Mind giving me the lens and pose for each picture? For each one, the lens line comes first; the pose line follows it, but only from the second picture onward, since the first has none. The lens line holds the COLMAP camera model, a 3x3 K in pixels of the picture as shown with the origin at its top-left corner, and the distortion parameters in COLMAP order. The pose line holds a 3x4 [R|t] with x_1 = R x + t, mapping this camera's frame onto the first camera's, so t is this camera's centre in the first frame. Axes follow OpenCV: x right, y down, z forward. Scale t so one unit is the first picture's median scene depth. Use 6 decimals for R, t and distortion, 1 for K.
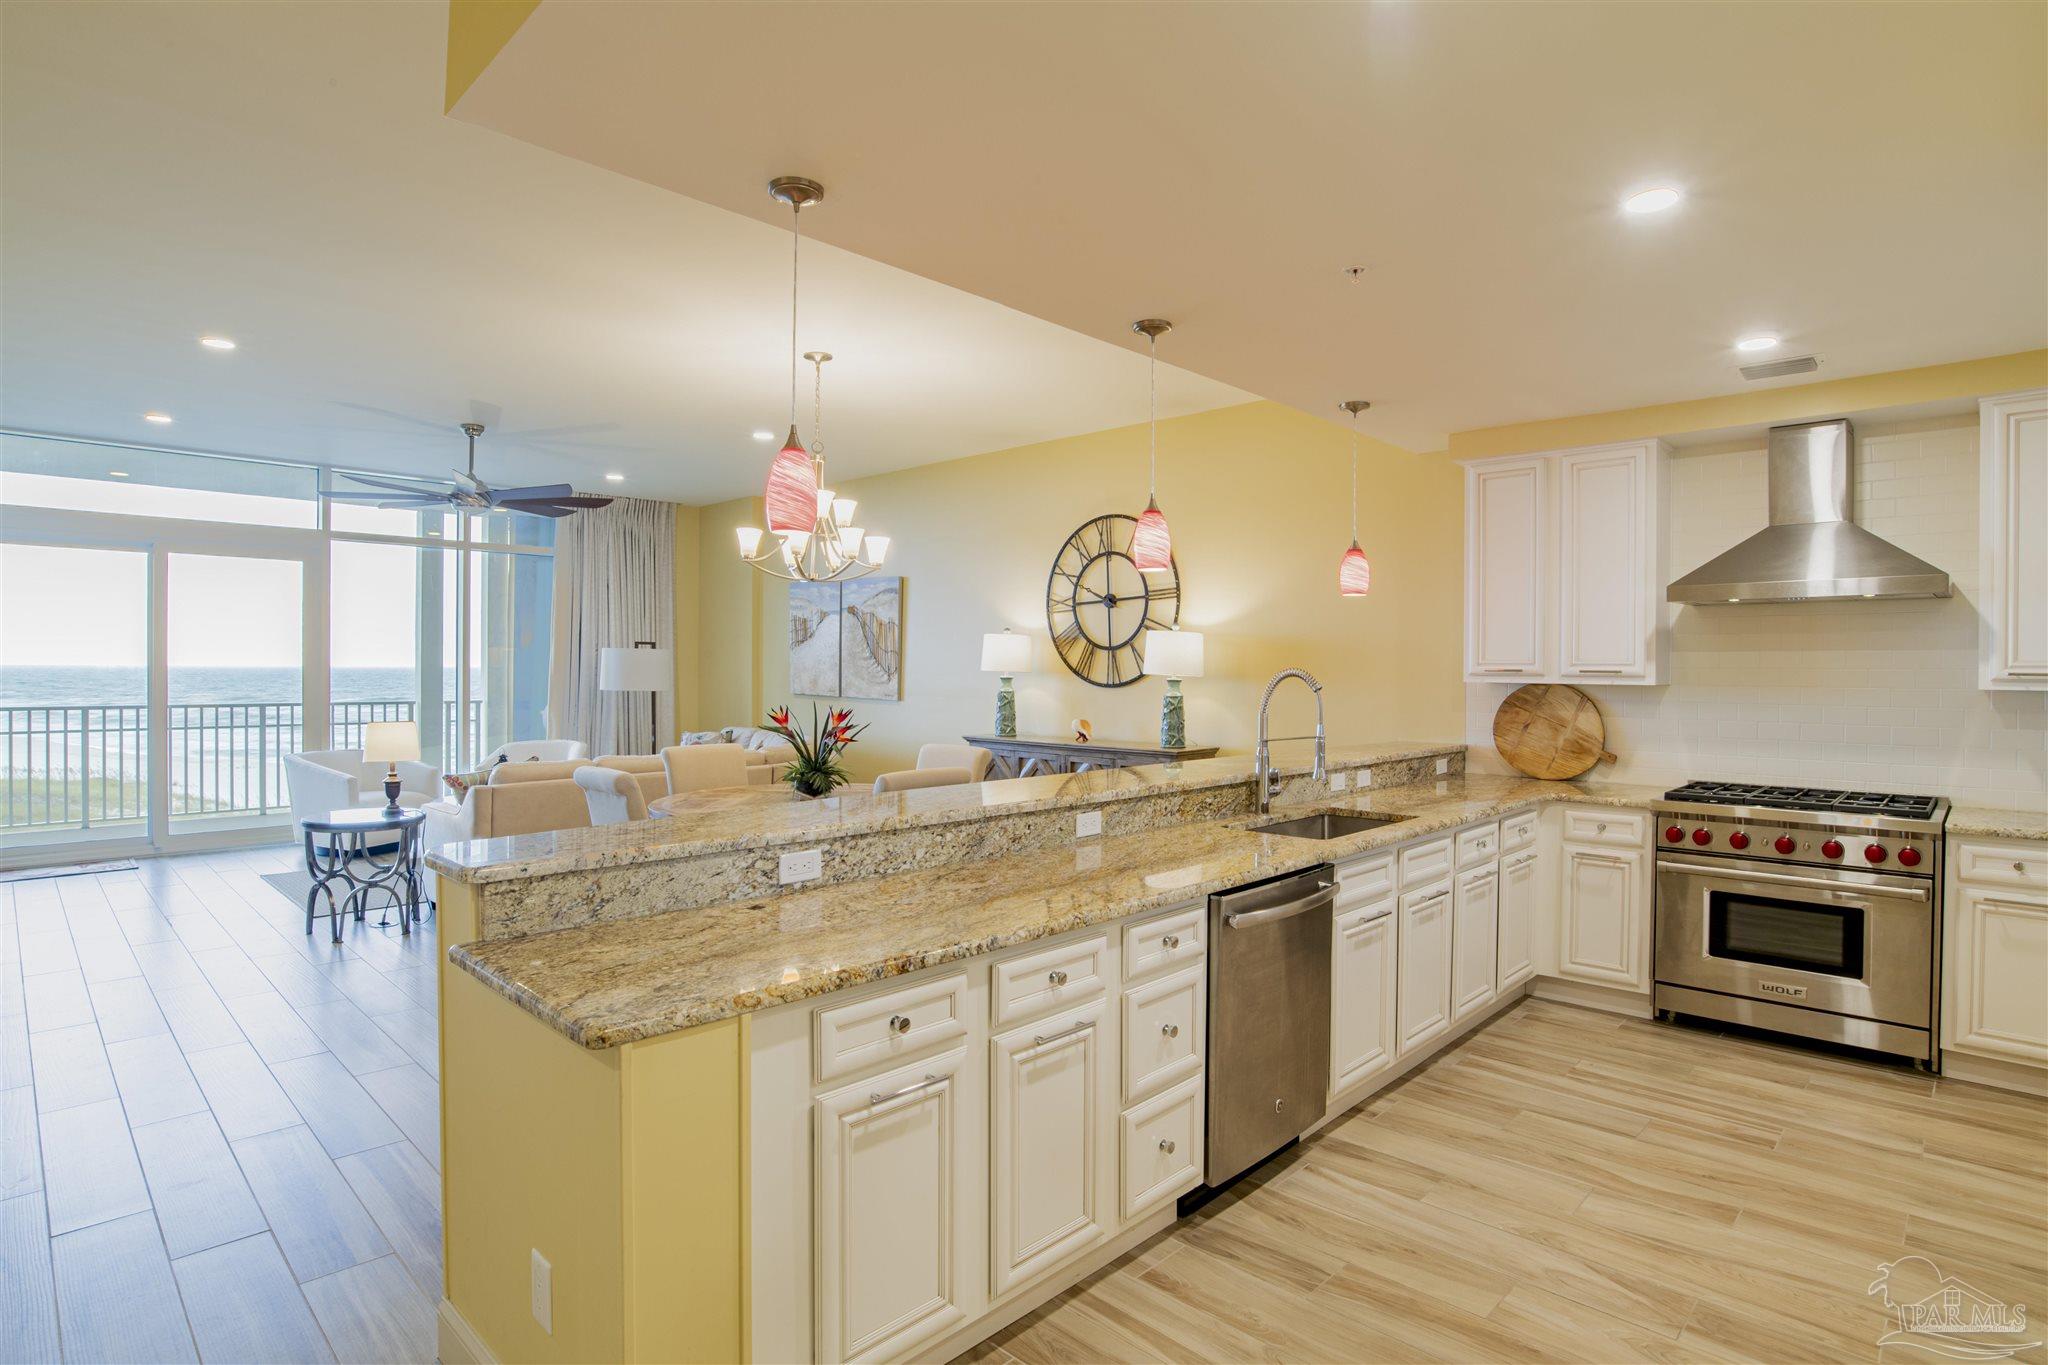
lens RADIAL K [[1050.0, 0, 1036.3], [0, 1050.0, 675.4], [0, 0, 1]] dist [-0.066131, 0.025786]
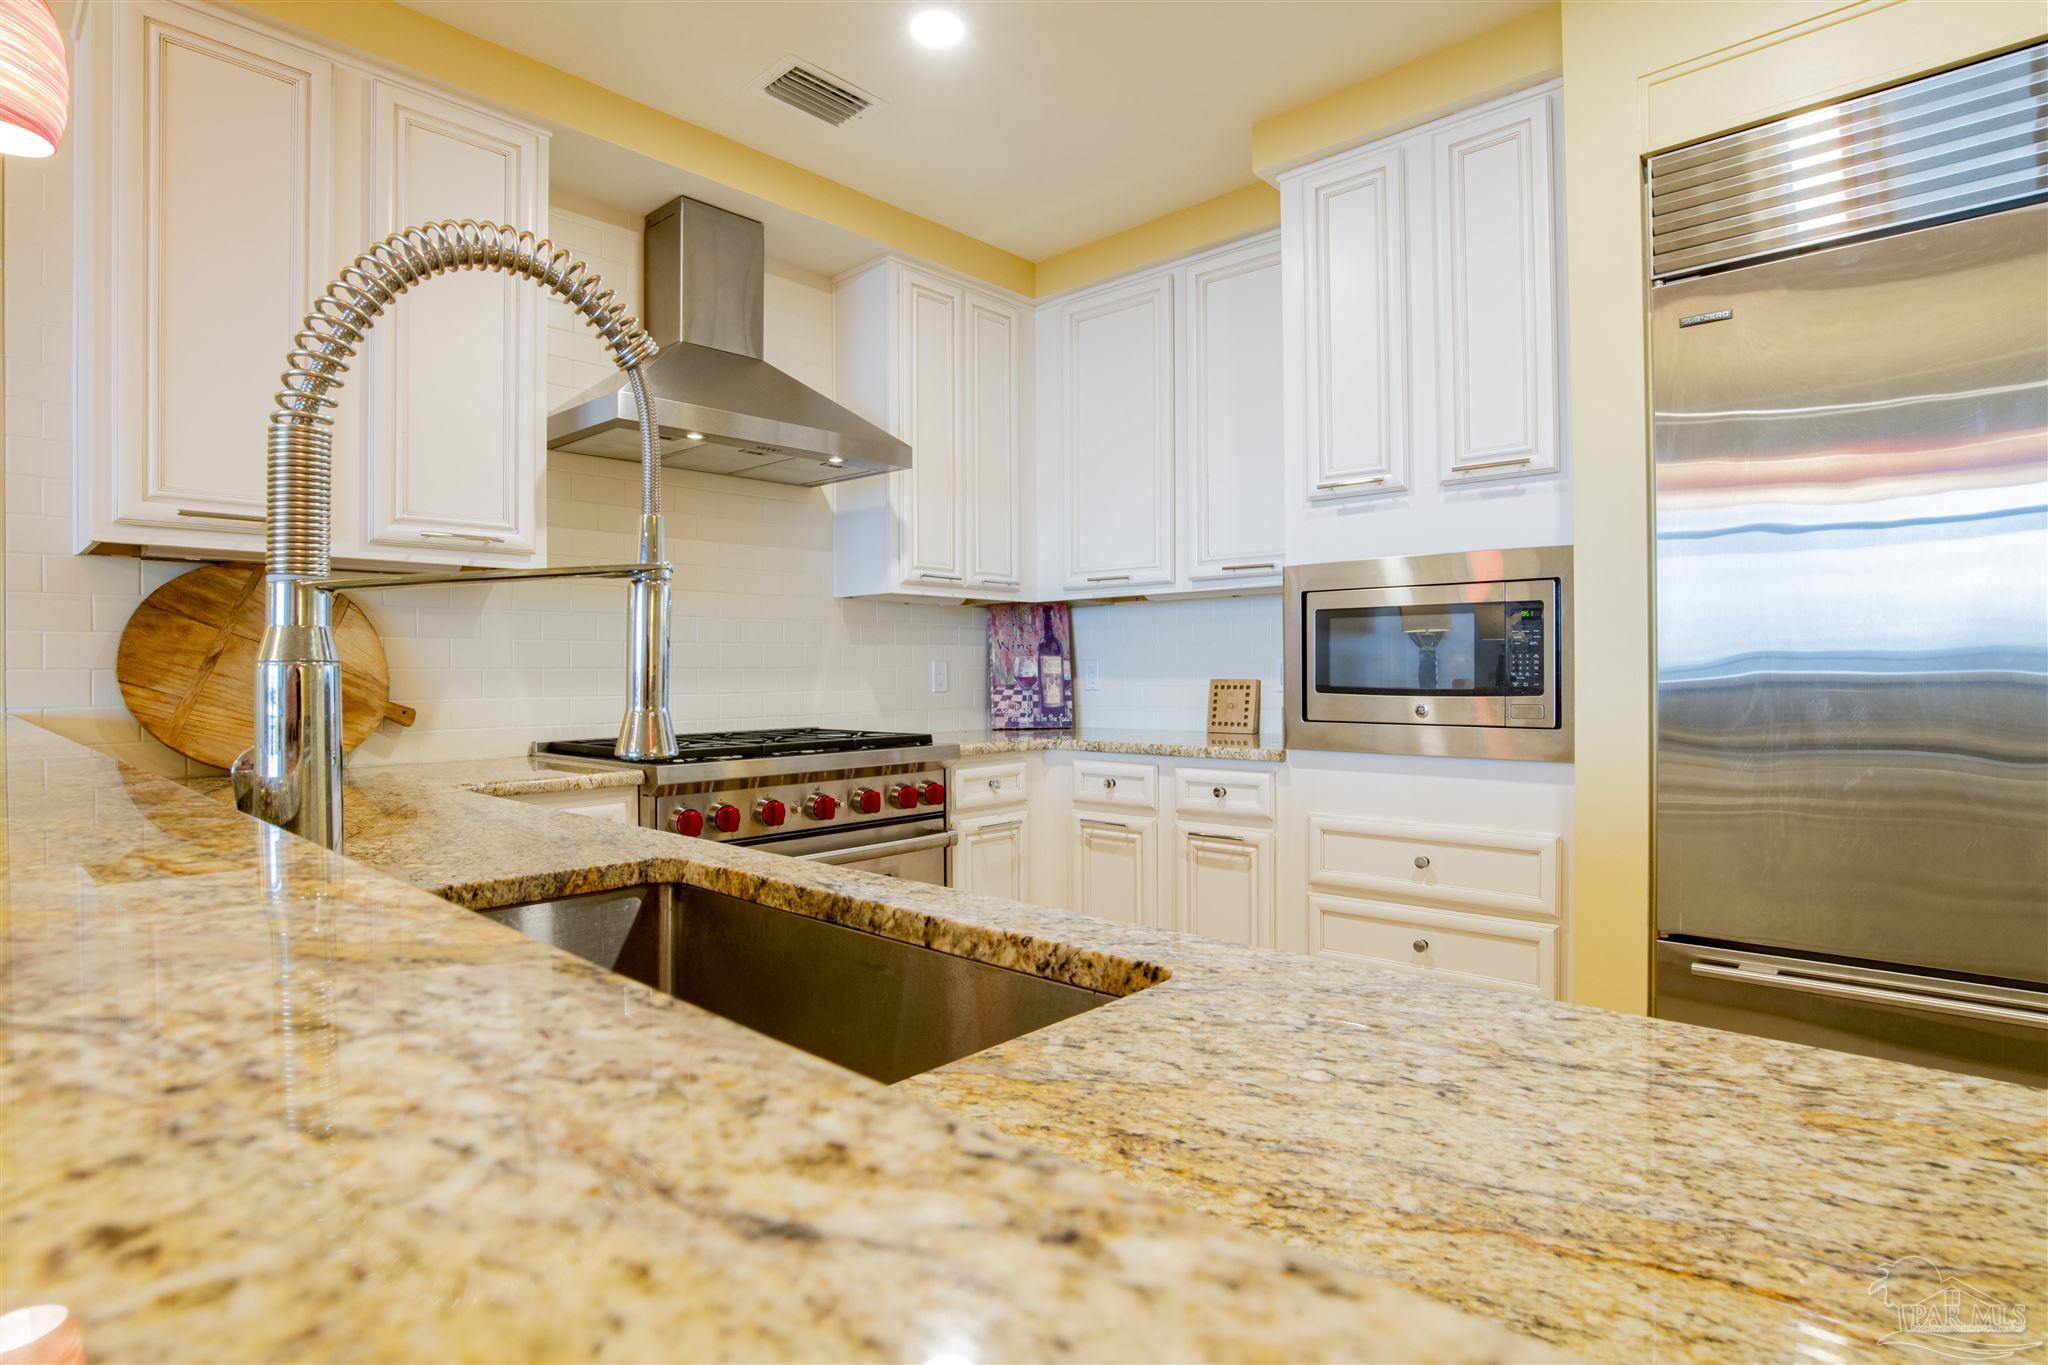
lens RADIAL K [[1050.0, 0, 1036.3], [0, 1050.0, 675.4], [0, 0, 1]] dist [-0.066131, 0.025786]
pose [[-0.027673, -0.007635, 0.999588, 0.034767], [0.015222, 0.999852, 0.008058, 0.062333], [-0.999501, 0.015439, -0.027553, 0.715581]]
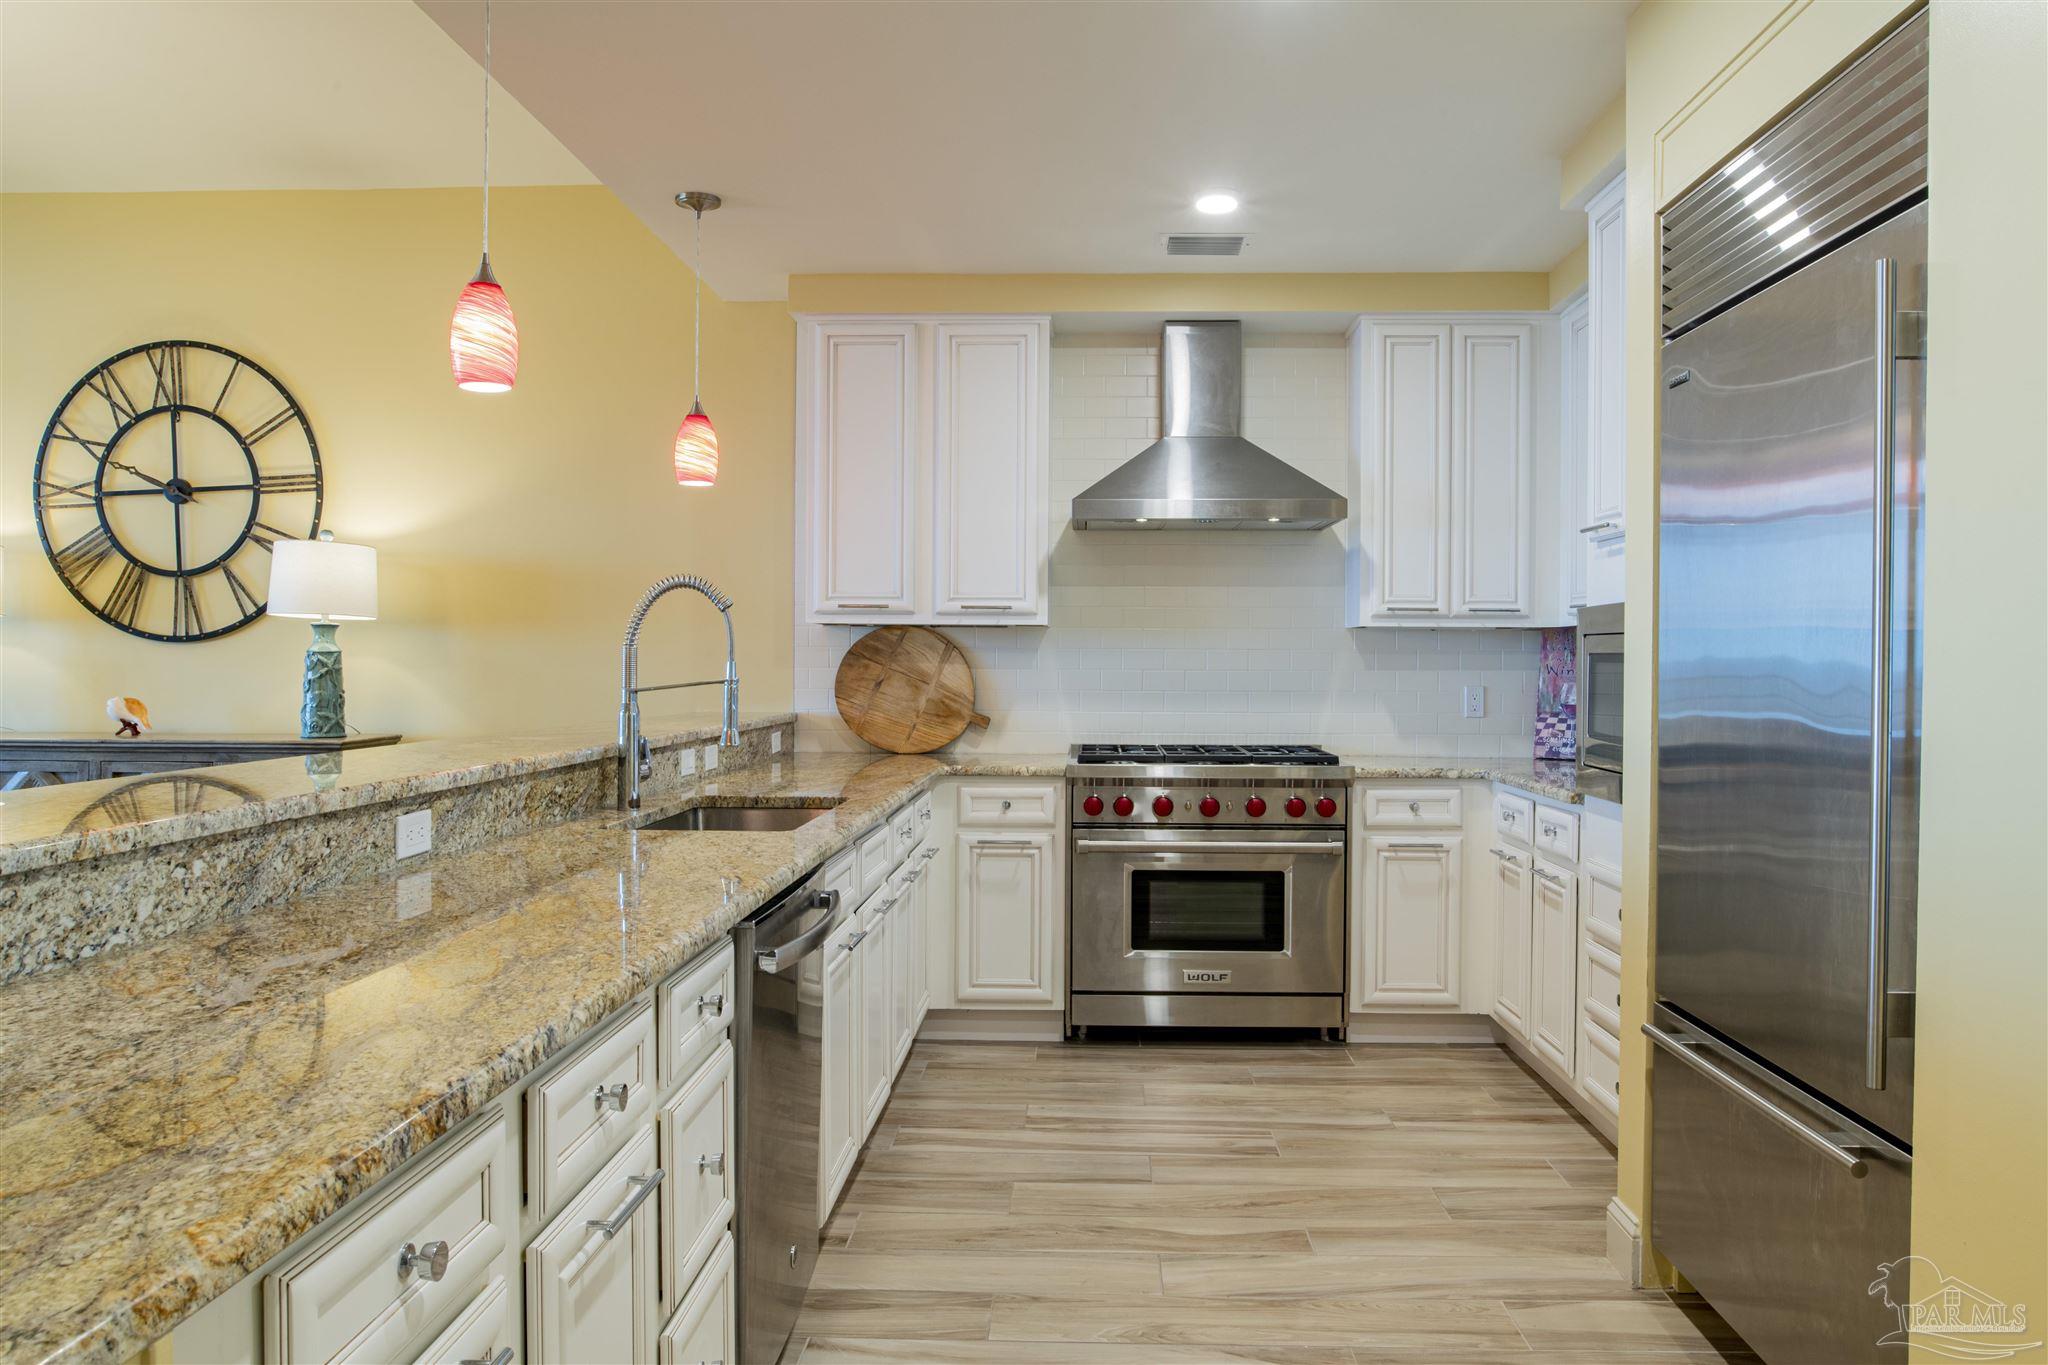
lens RADIAL K [[1423.8, 0, 1041.0], [0, 1423.8, 679.3], [0, 0, 1]] dist [-0.044513, 0.022733]
pose [[0.747847, -0.009868, 0.663798, -0.130240], [0.004140, 0.999939, 0.010200, 0.038531], [-0.663859, -0.004880, 0.747842, 0.166915]]
